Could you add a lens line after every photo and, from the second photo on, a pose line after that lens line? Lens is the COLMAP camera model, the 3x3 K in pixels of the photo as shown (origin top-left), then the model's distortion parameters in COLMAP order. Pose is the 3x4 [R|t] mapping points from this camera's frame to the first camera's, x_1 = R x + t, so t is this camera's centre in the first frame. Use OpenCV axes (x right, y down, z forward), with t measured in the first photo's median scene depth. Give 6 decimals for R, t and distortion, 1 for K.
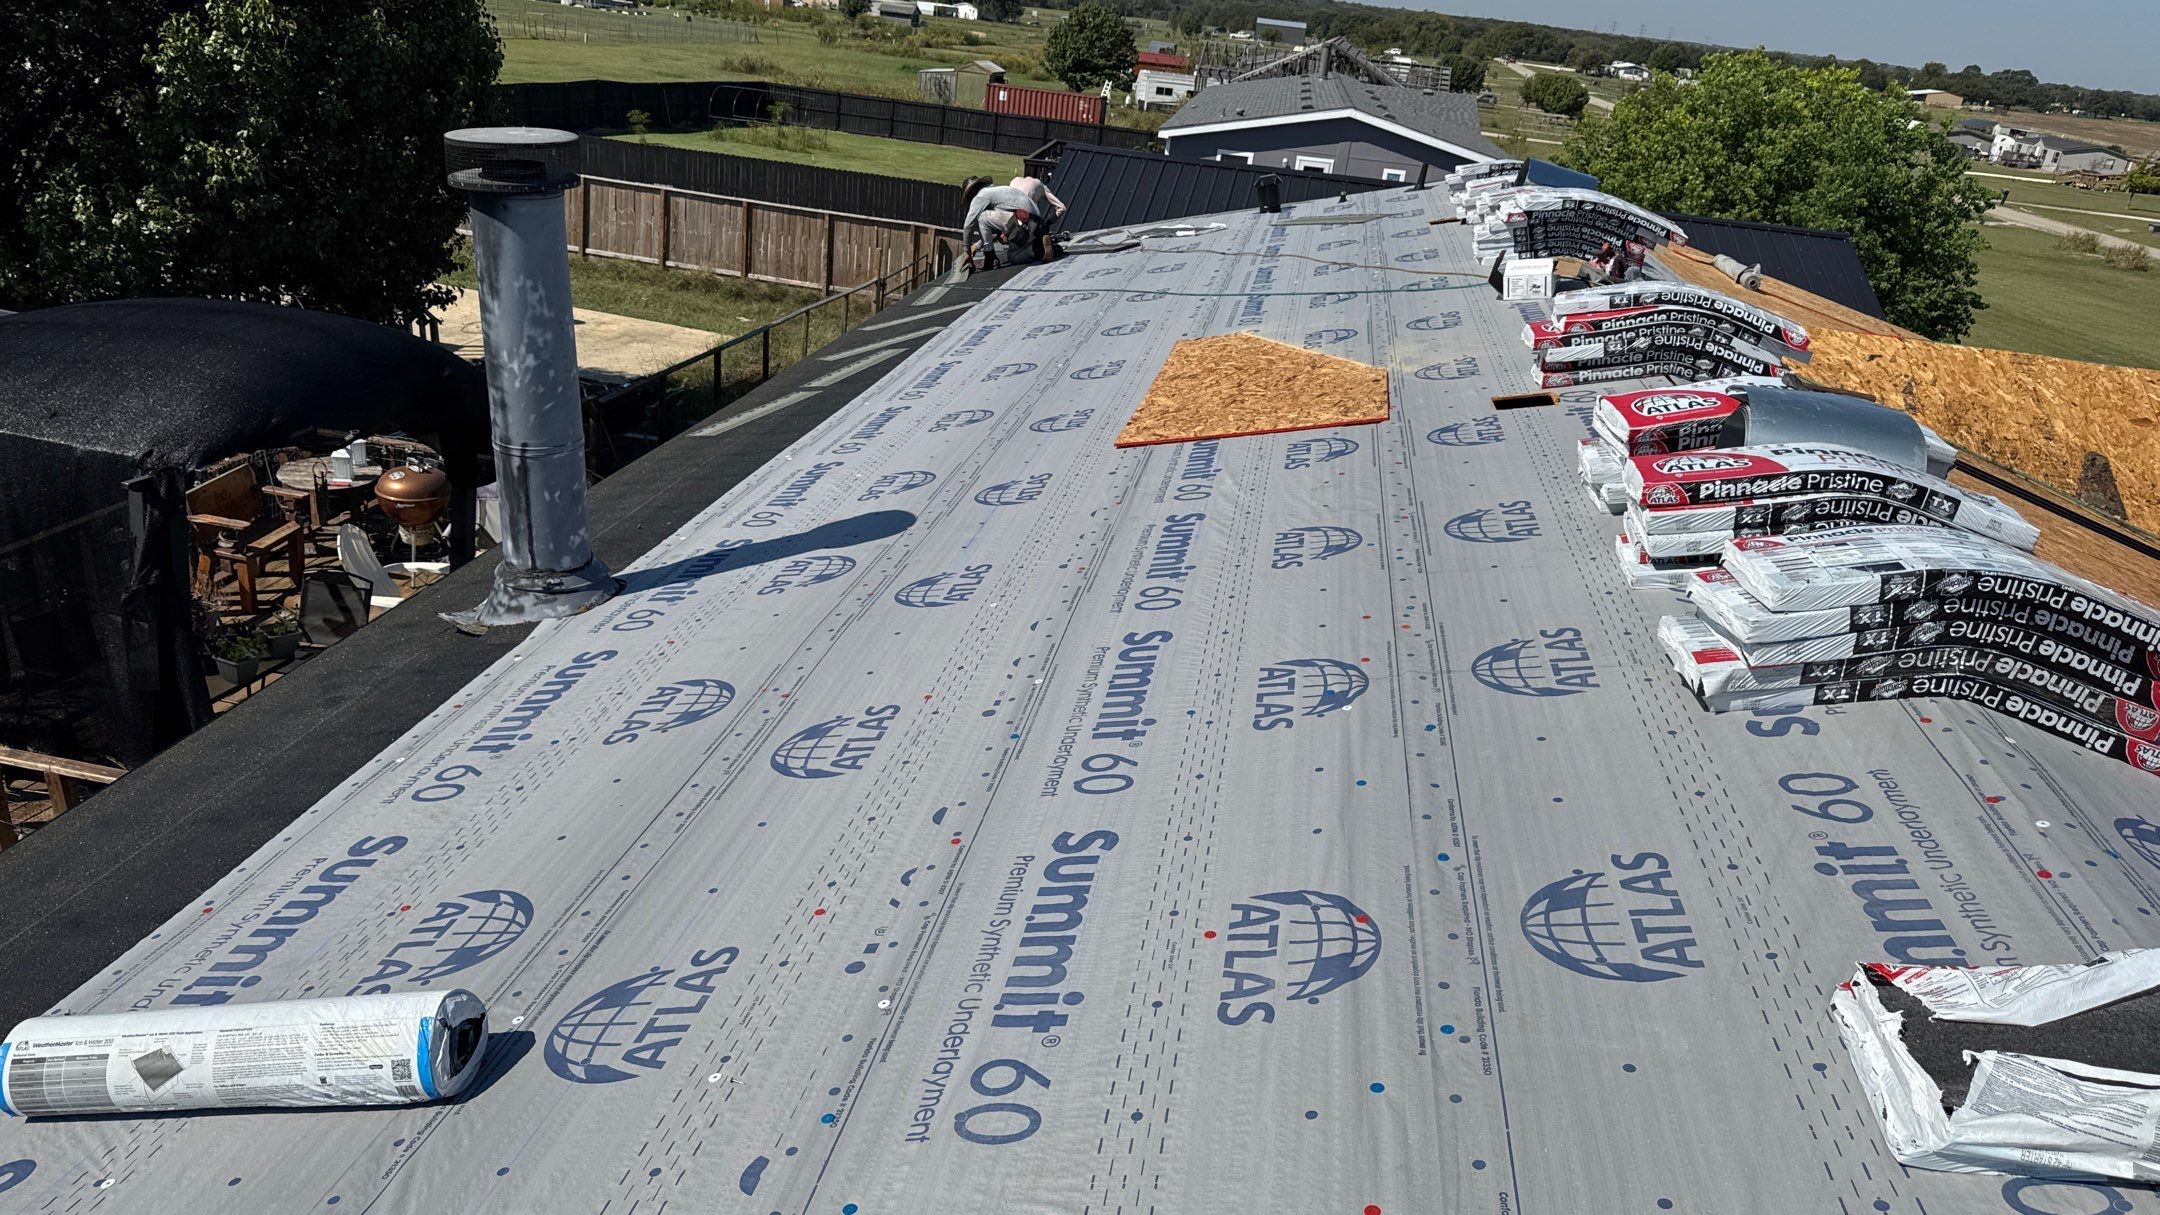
lens RADIAL K [[1530.3, 0, 1080.0], [0, 1530.3, 607.5], [0, 0, 1]] dist [0.066210, -0.077386]
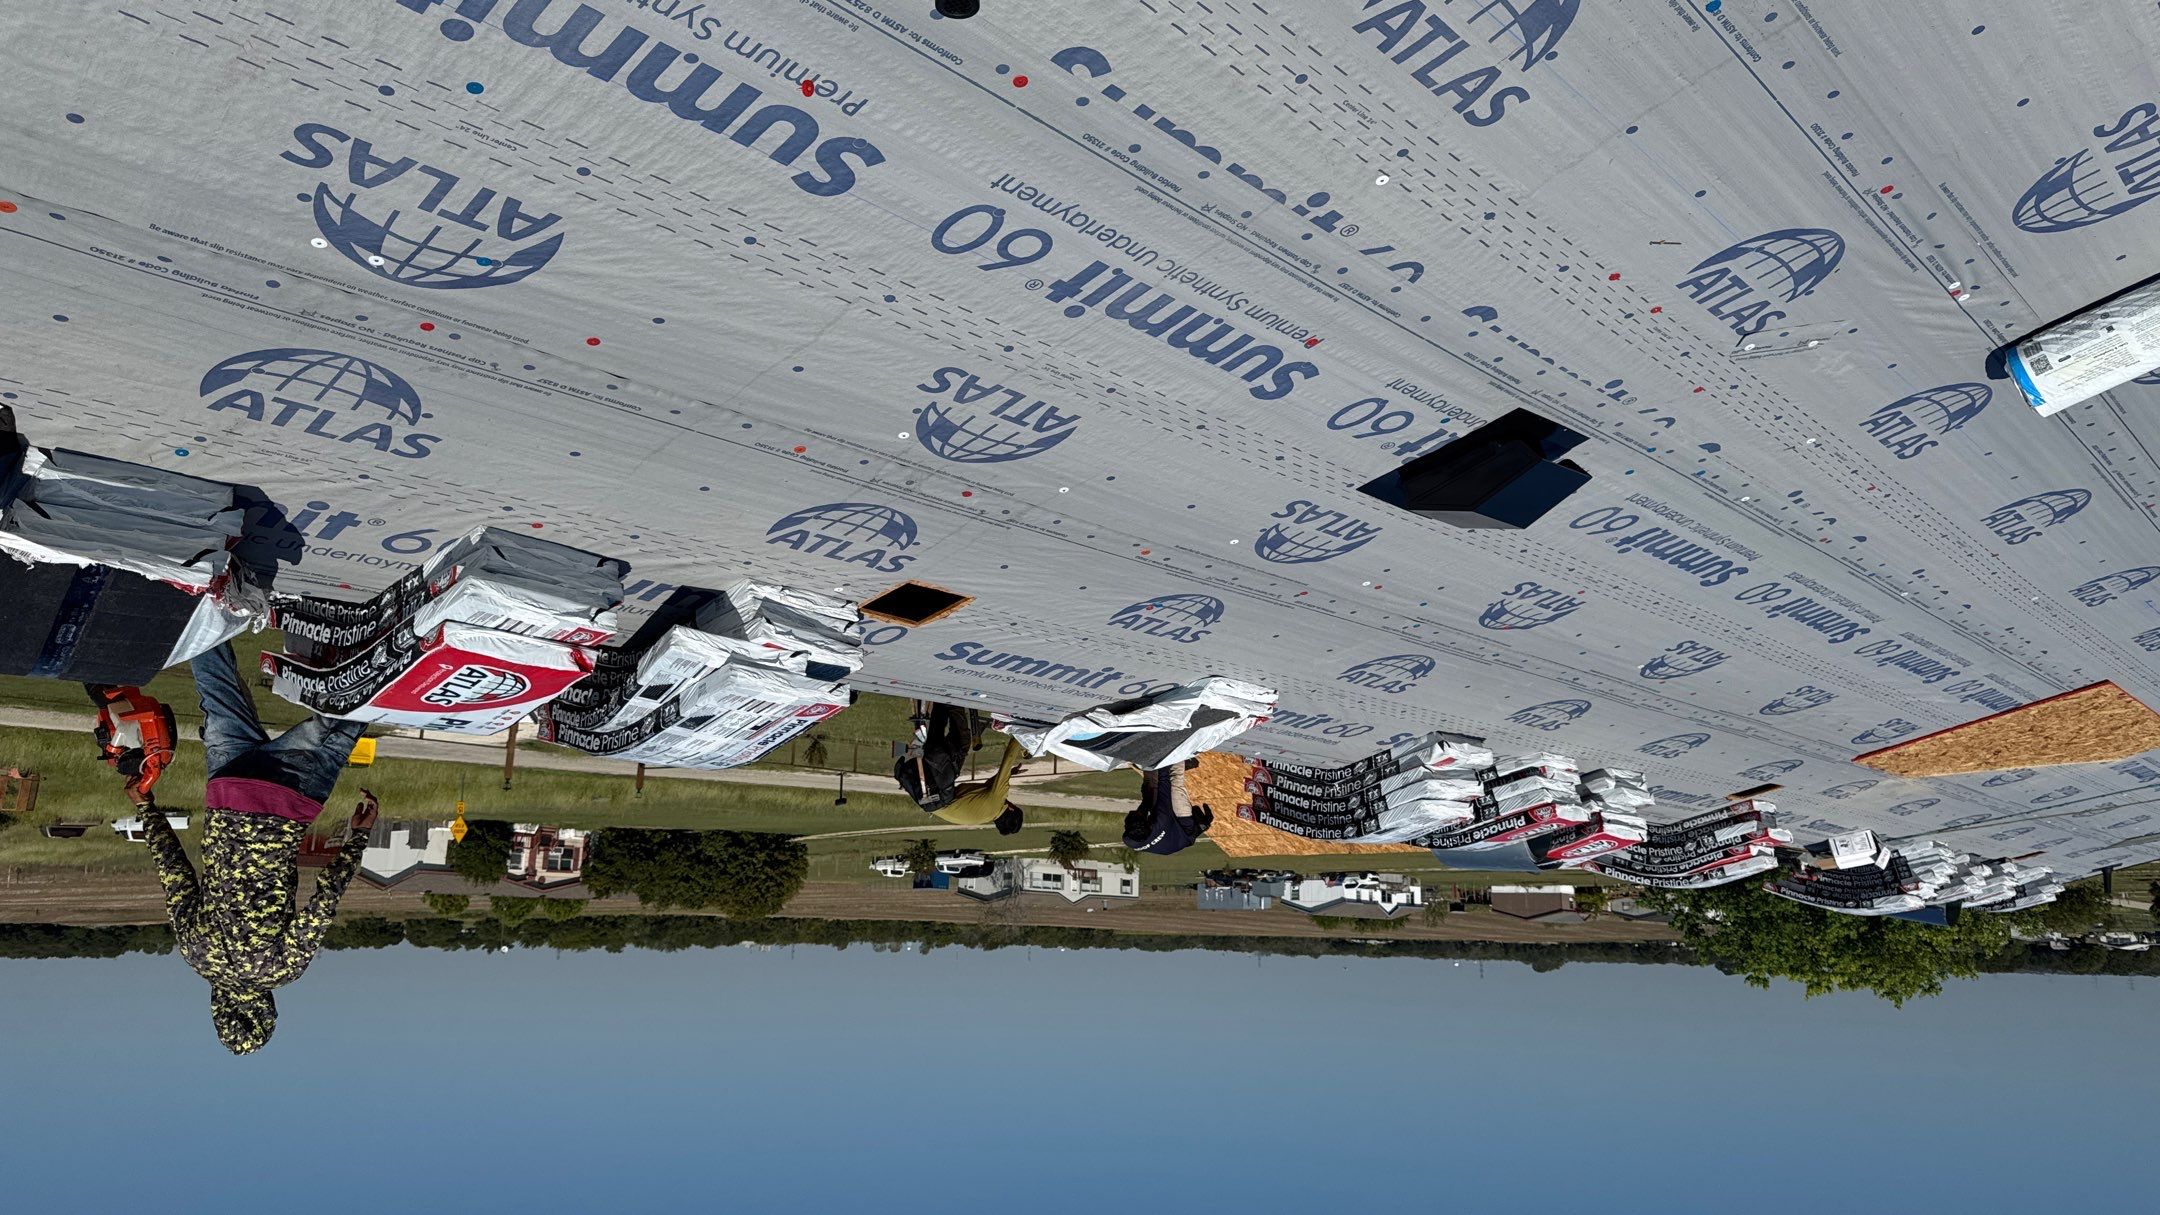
lens RADIAL K [[1530.3, 0, 1080.0], [0, 1530.3, 607.5], [0, 0, 1]] dist [0.066210, -0.077386]
pose [[-0.605151, 0.261213, 0.752037, -0.702886], [-0.341700, -0.938425, 0.050993, 0.252493], [0.719050, -0.226112, 0.657145, -0.401659]]
